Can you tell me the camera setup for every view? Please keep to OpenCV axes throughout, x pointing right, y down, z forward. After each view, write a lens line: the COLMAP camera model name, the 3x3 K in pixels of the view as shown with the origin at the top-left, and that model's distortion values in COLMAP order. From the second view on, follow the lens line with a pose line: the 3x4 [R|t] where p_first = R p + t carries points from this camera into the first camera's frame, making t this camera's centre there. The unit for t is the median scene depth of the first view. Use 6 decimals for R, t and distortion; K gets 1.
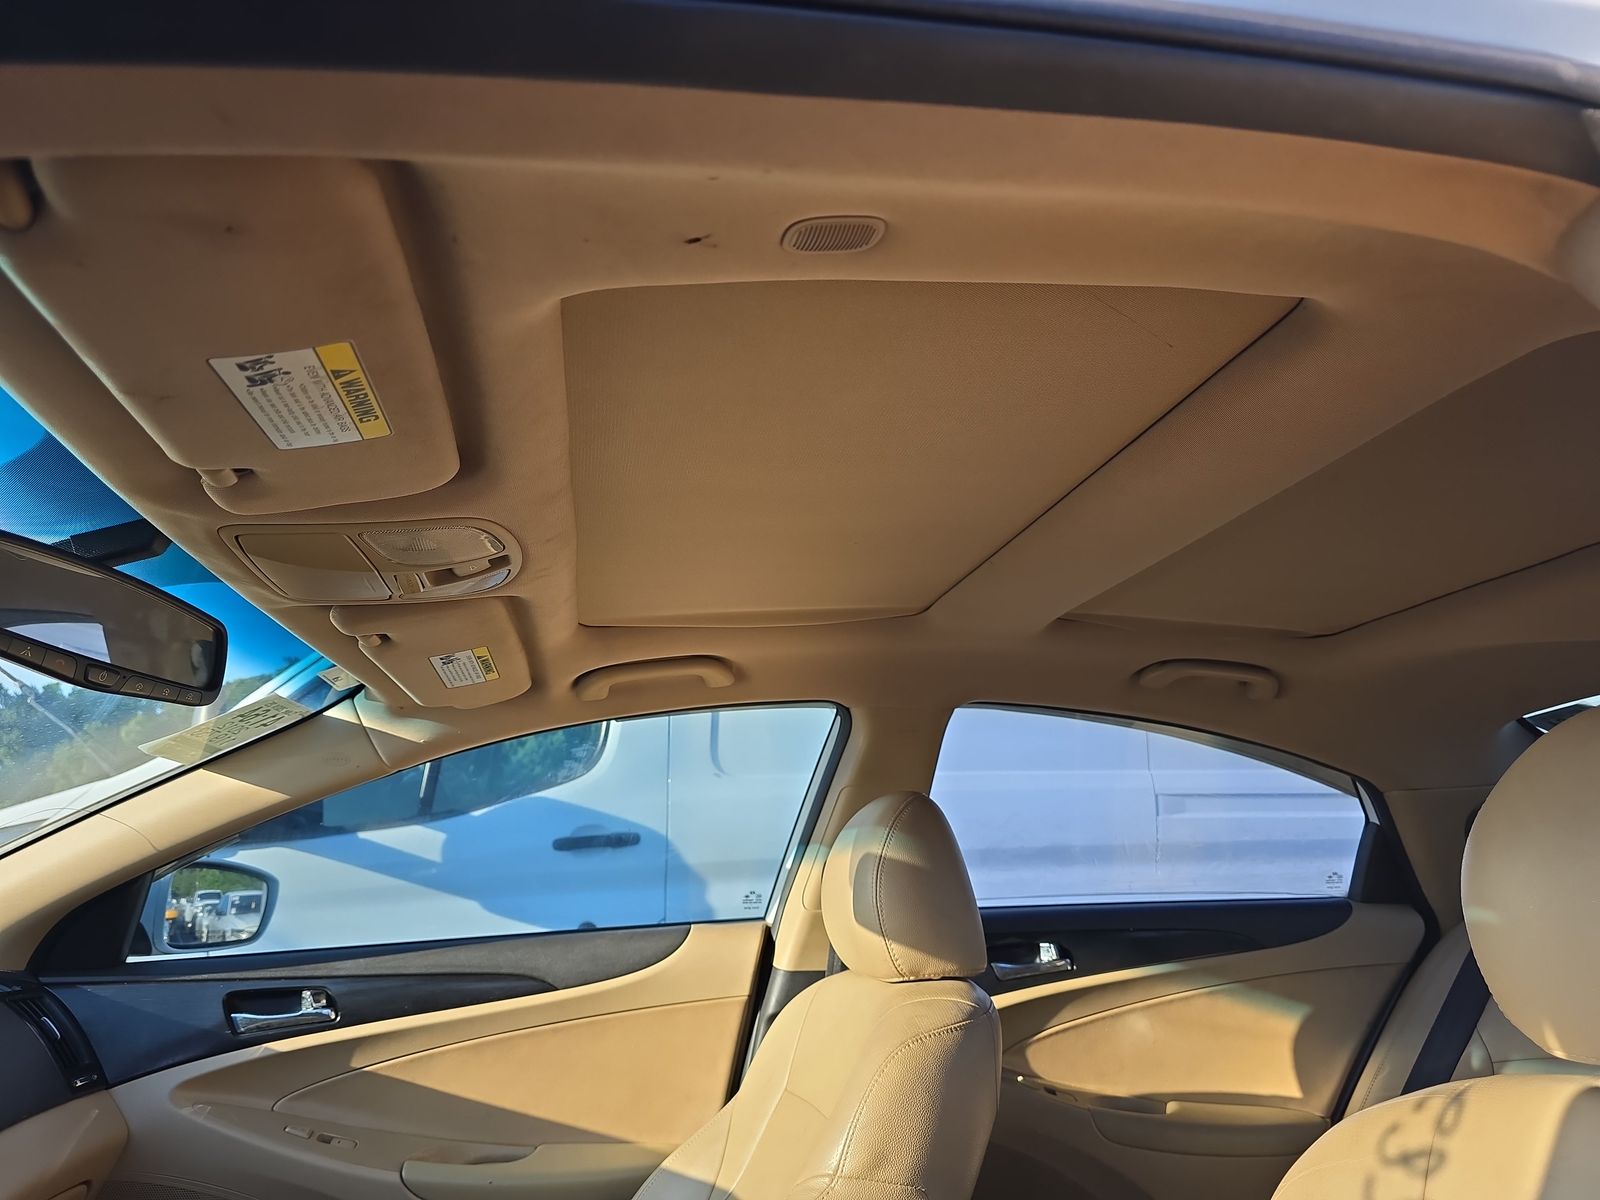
lens RADIAL K [[1076.7, 0, 800.0], [0, 1076.7, 600.0], [0, 0, 1]] dist [0.066752, -0.090097]
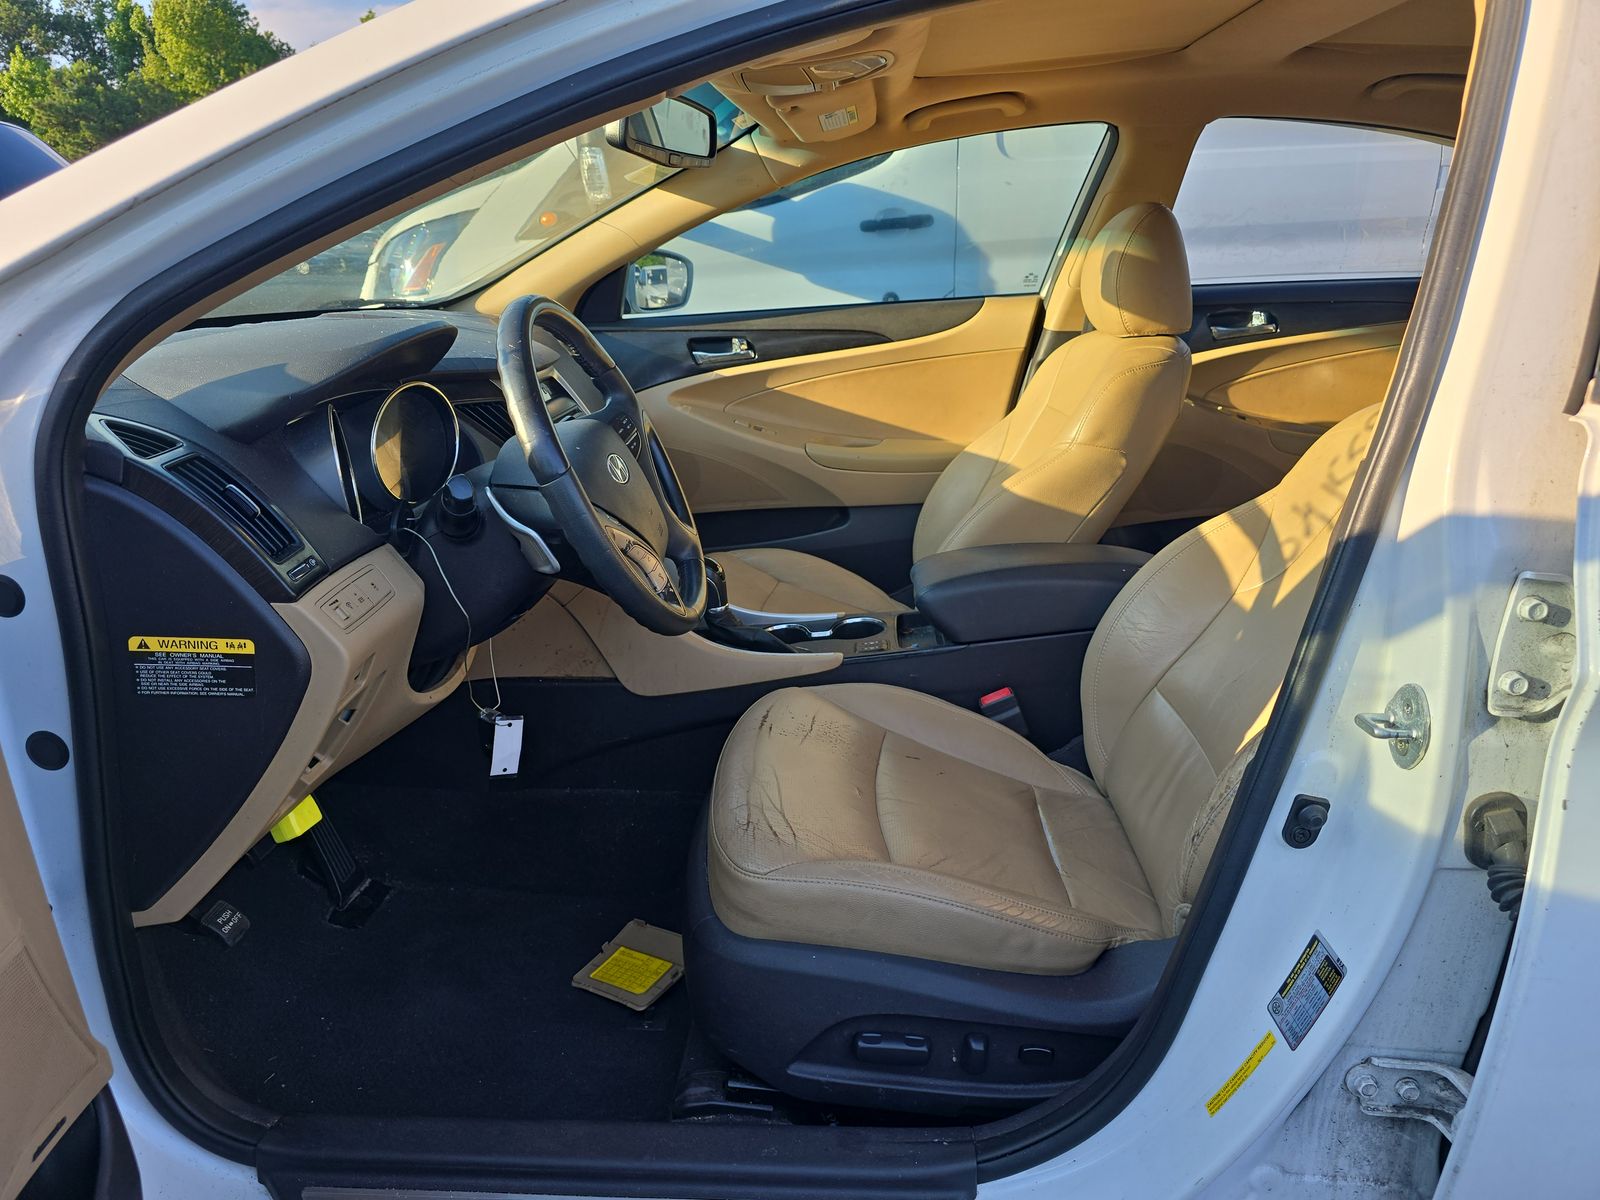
lens RADIAL K [[1047.8, 0, 826.8], [0, 1047.8, 625.0], [0, 0, 1]] dist [0.057474, -0.080082]
pose [[0.976003, 0.071097, -0.205825, 0.009890], [0.056978, 0.828888, 0.556505, -0.122055], [0.210172, -0.554878, 0.804946, -0.382064]]
